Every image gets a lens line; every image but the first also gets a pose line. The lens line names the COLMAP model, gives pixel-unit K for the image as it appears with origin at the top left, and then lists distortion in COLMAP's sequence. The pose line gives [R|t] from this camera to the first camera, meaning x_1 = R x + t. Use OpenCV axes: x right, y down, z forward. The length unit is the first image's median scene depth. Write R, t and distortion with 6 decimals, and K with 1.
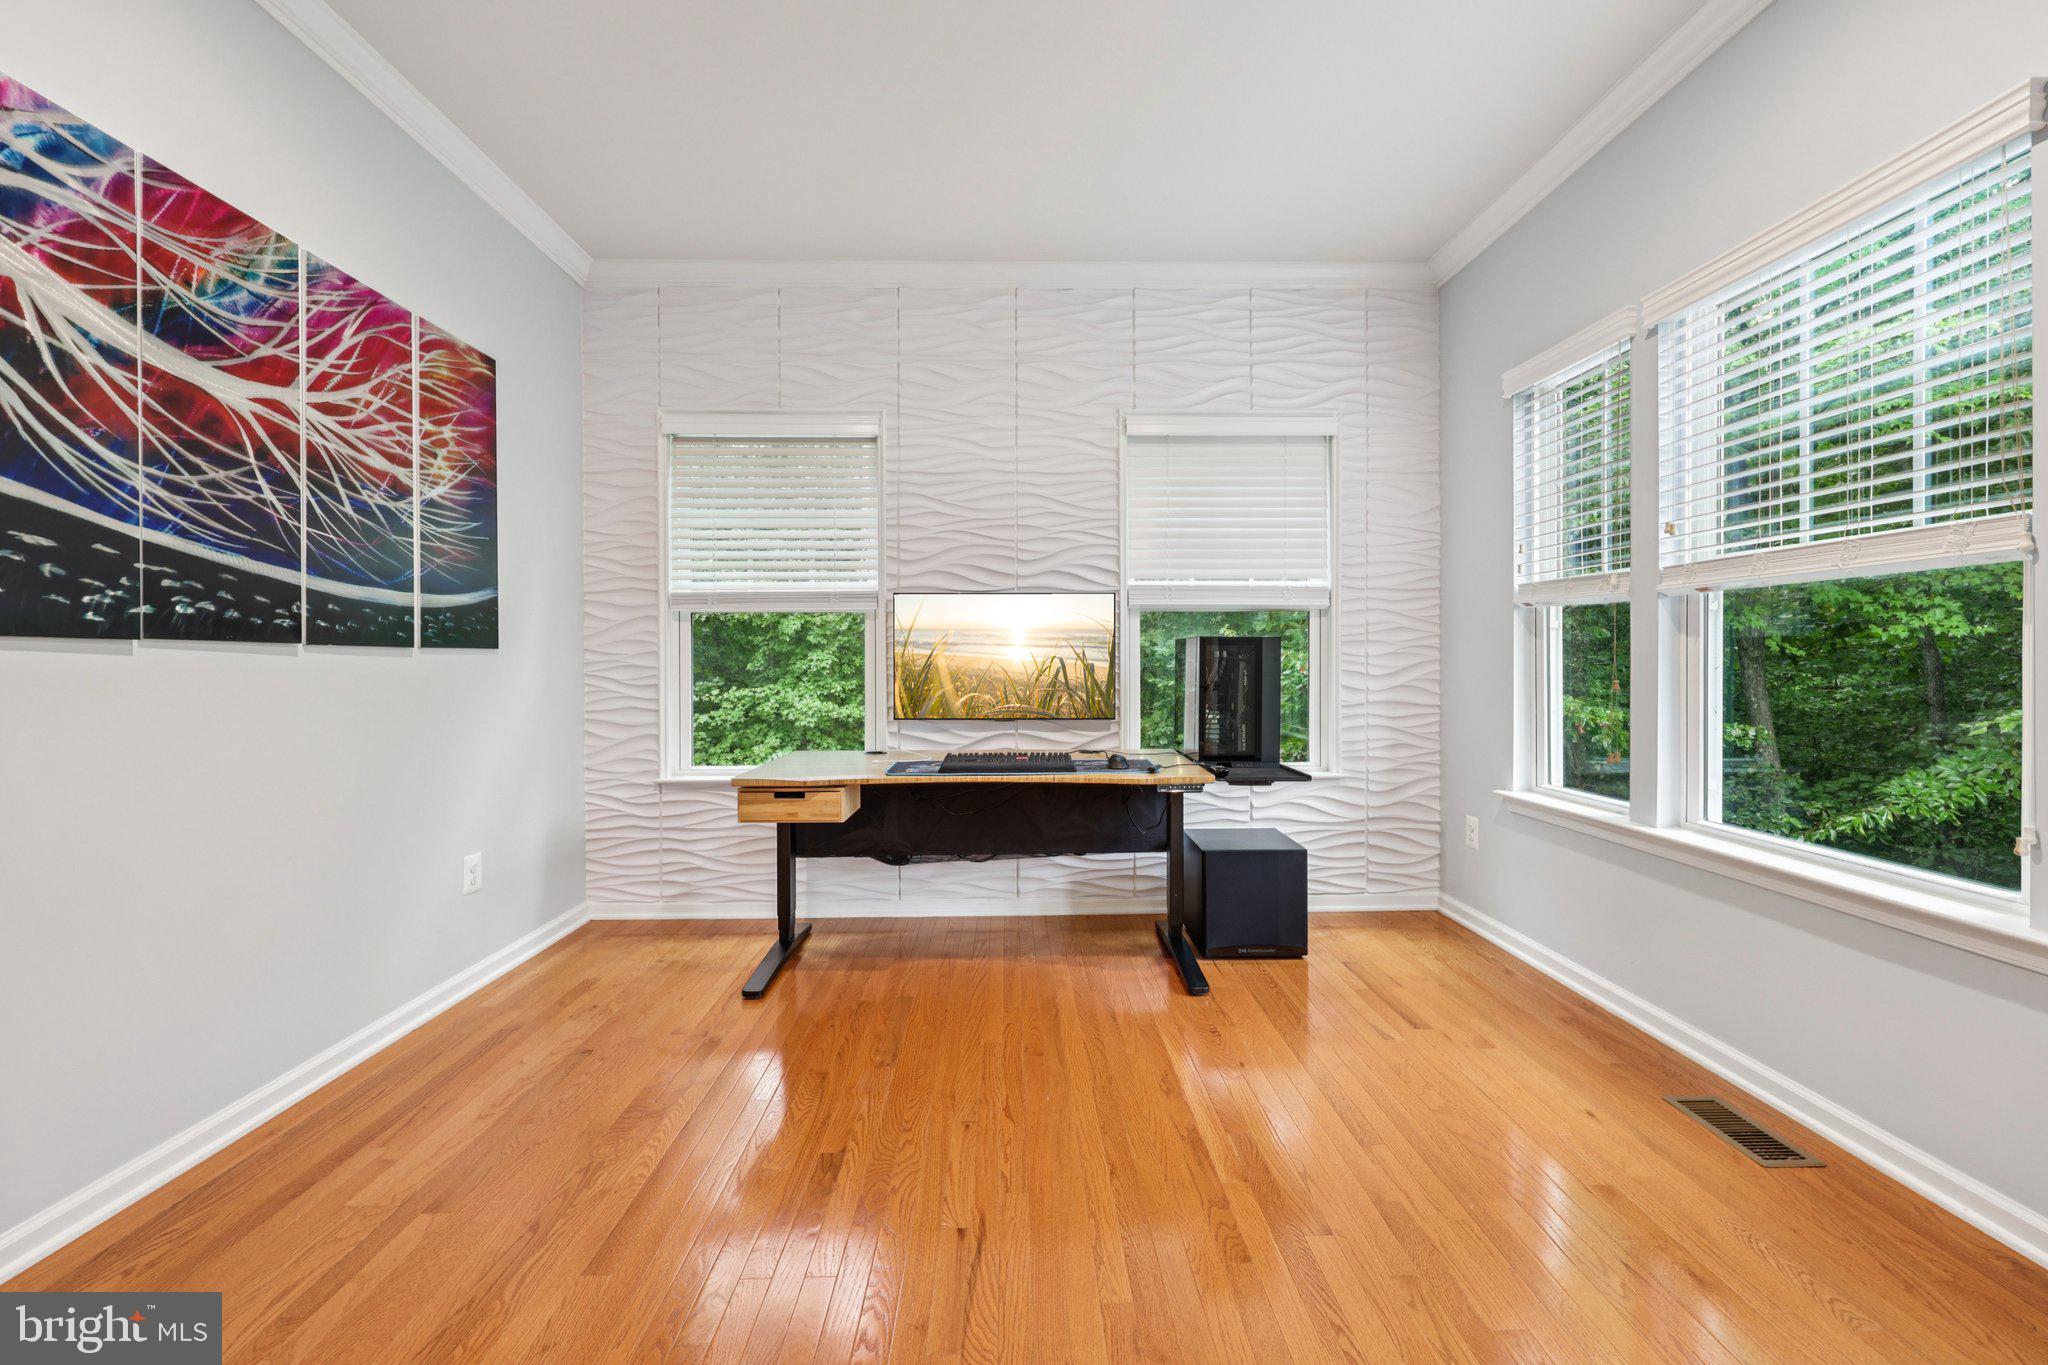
lens RADIAL K [[832.0, 0, 1022.2], [0, 832.0, 667.3], [0, 0, 1]] dist [-0.001330, -0.000555]
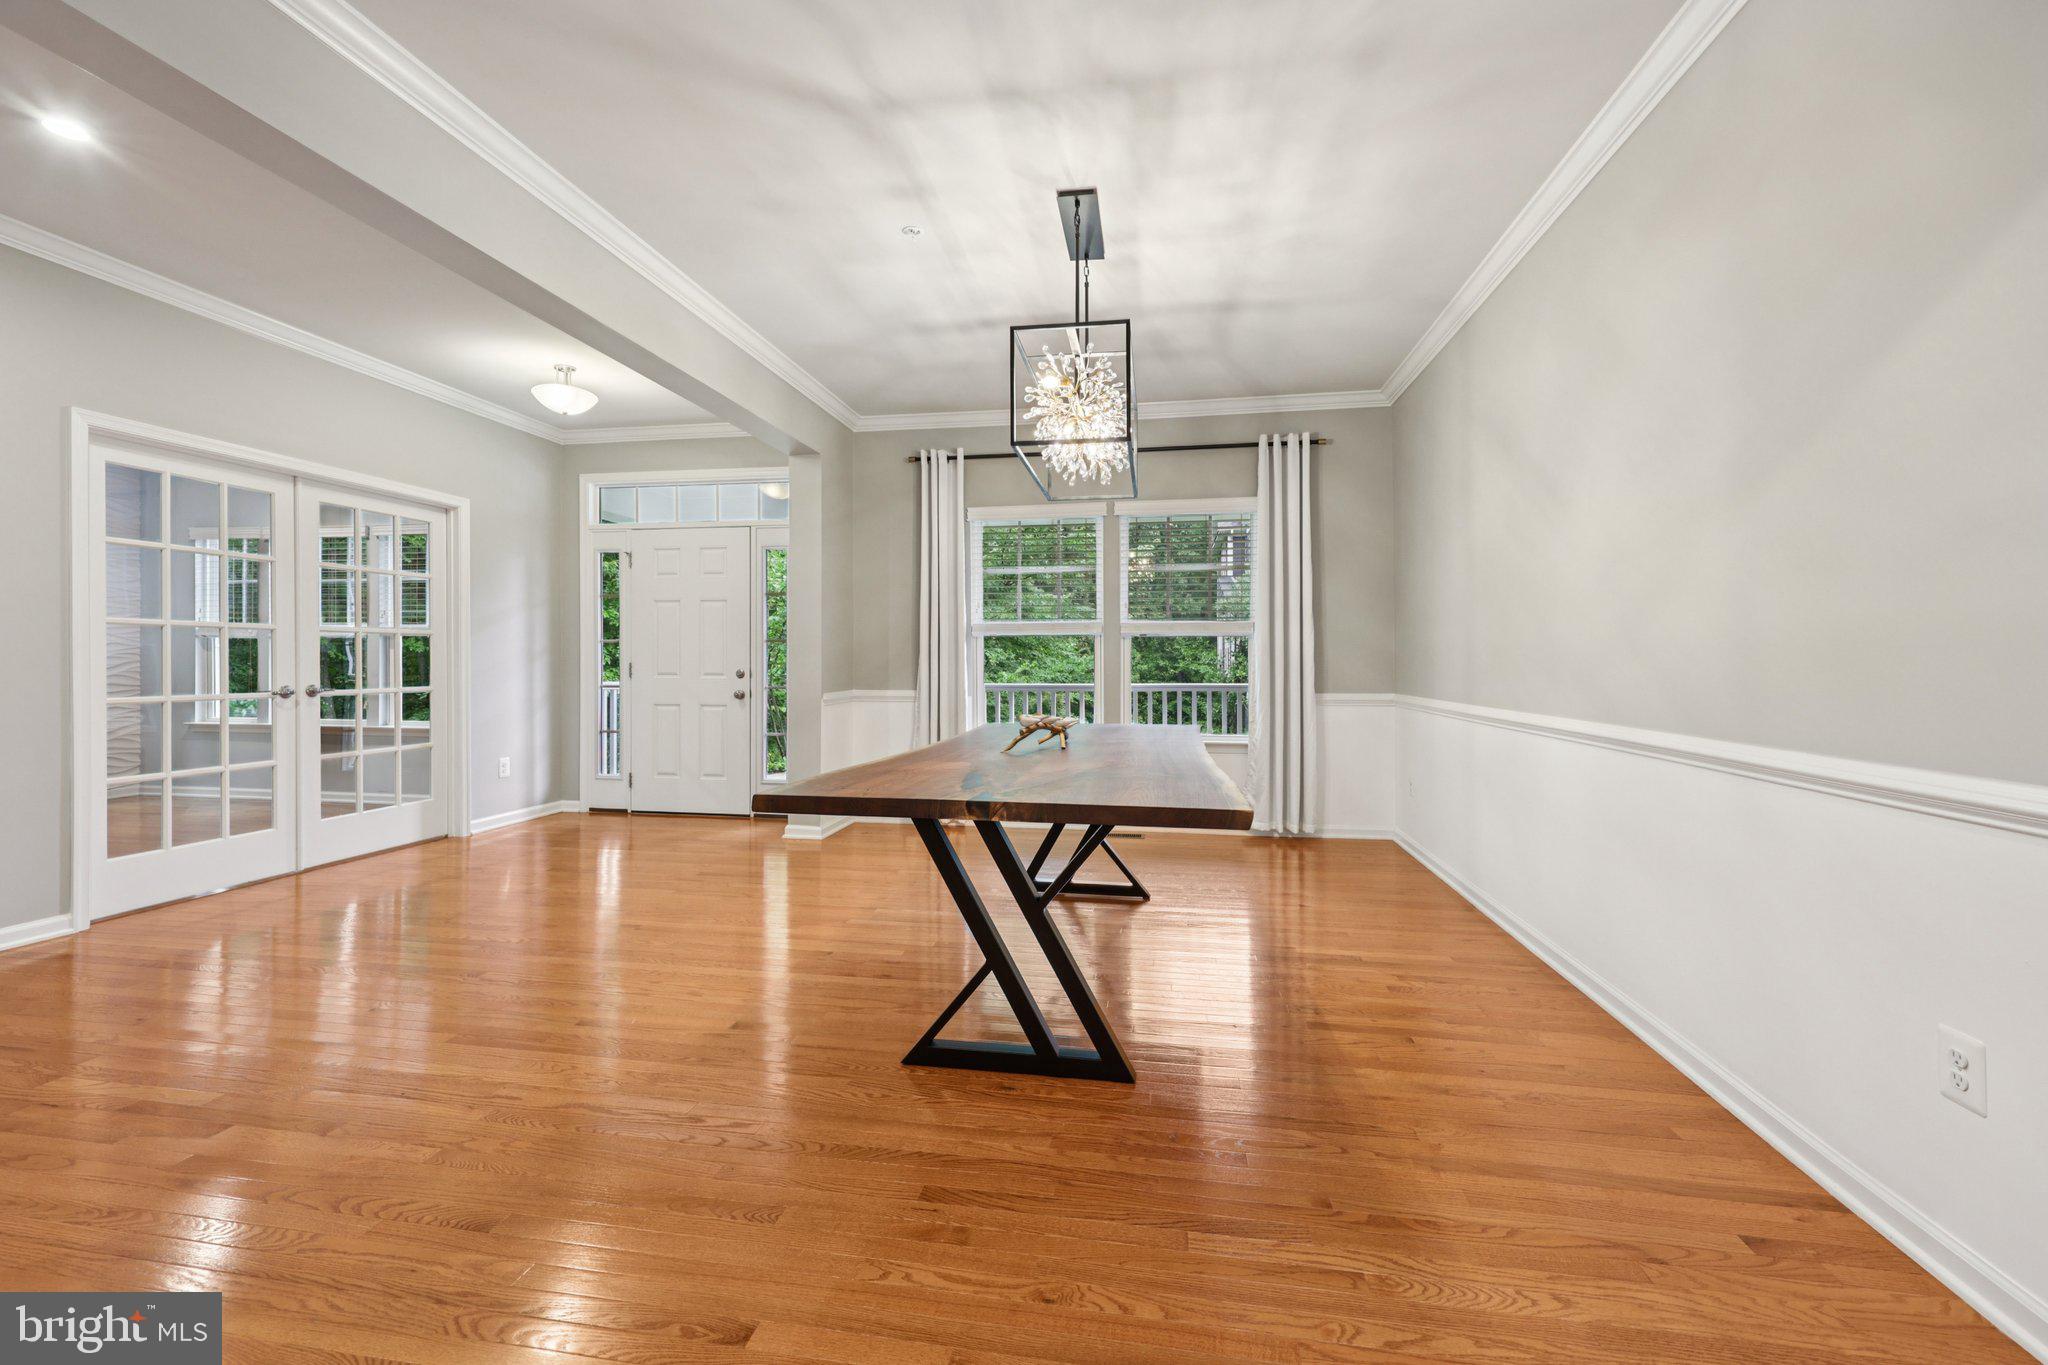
lens RADIAL K [[832.0, 0, 1022.2], [0, 832.0, 667.3], [0, 0, 1]] dist [-0.001330, -0.000555]
pose [[0.198705, -0.009369, 0.980015, -1.176995], [0.003033, 0.999955, 0.008944, -0.004726], [-0.980055, 0.001195, 0.198724, -1.633062]]
